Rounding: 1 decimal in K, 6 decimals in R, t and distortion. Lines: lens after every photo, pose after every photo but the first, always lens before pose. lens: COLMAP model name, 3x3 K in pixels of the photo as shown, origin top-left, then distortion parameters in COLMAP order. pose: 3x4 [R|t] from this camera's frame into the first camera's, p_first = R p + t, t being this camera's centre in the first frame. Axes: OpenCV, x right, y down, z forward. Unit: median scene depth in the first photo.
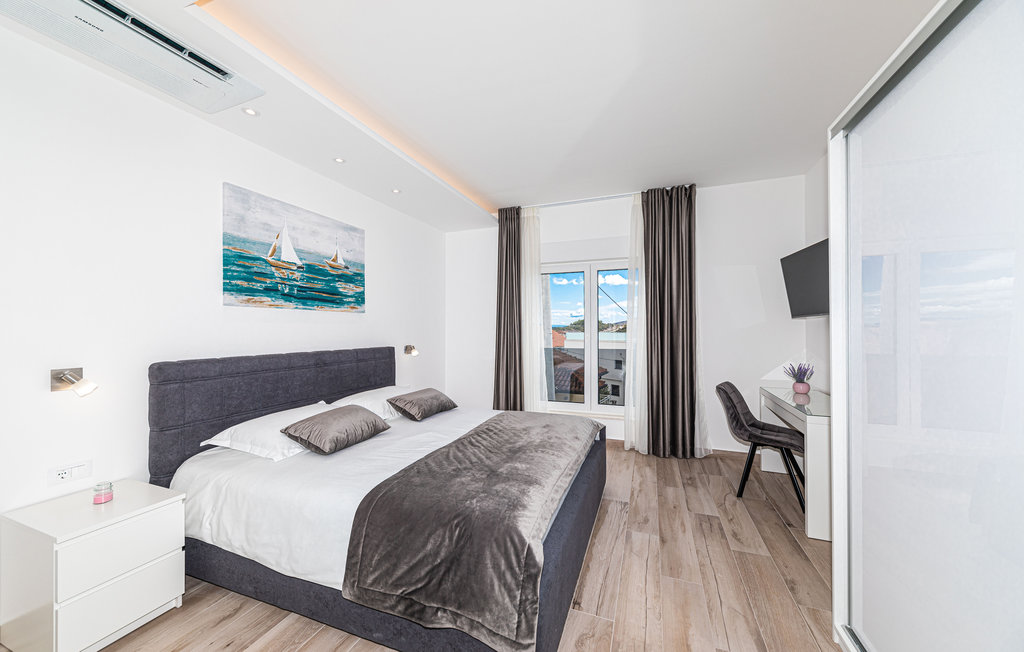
lens RADIAL K [[365.0, 0, 513.3], [0, 365.0, 327.9], [0, 0, 1]] dist [-0.000102, 0.000079]
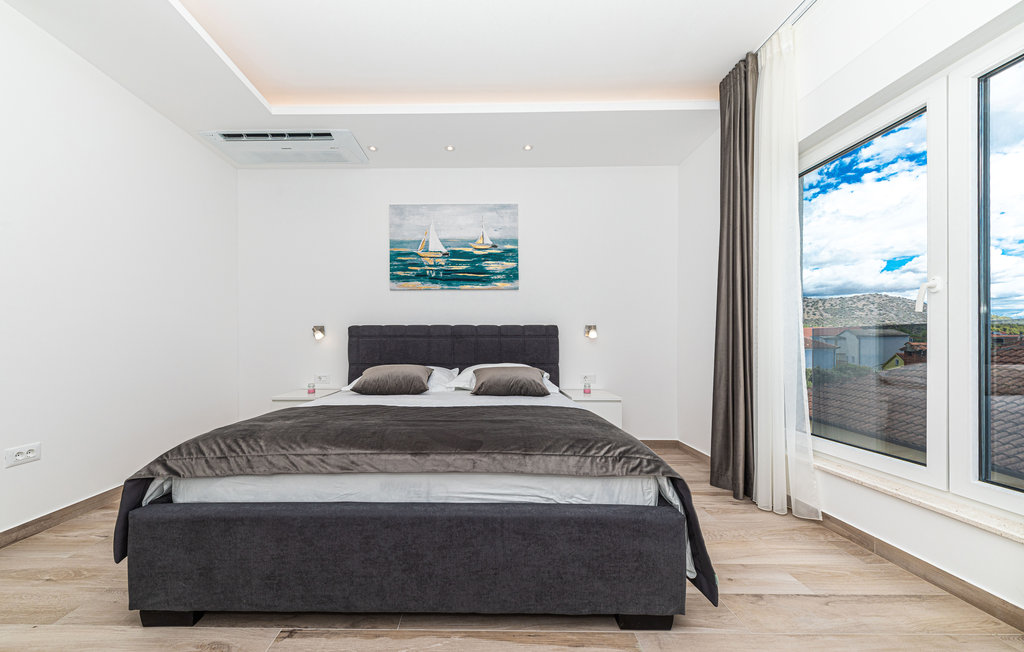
lens RADIAL K [[358.8, 0, 512.3], [0, 358.8, 339.5], [0, 0, 1]] dist [-0.000614, -0.000006]
pose [[0.334600, -0.006065, -0.942341, 0.531057], [0.001103, 0.999981, -0.006045, 0.107809], [0.942360, 0.000984, 0.334601, 0.727993]]
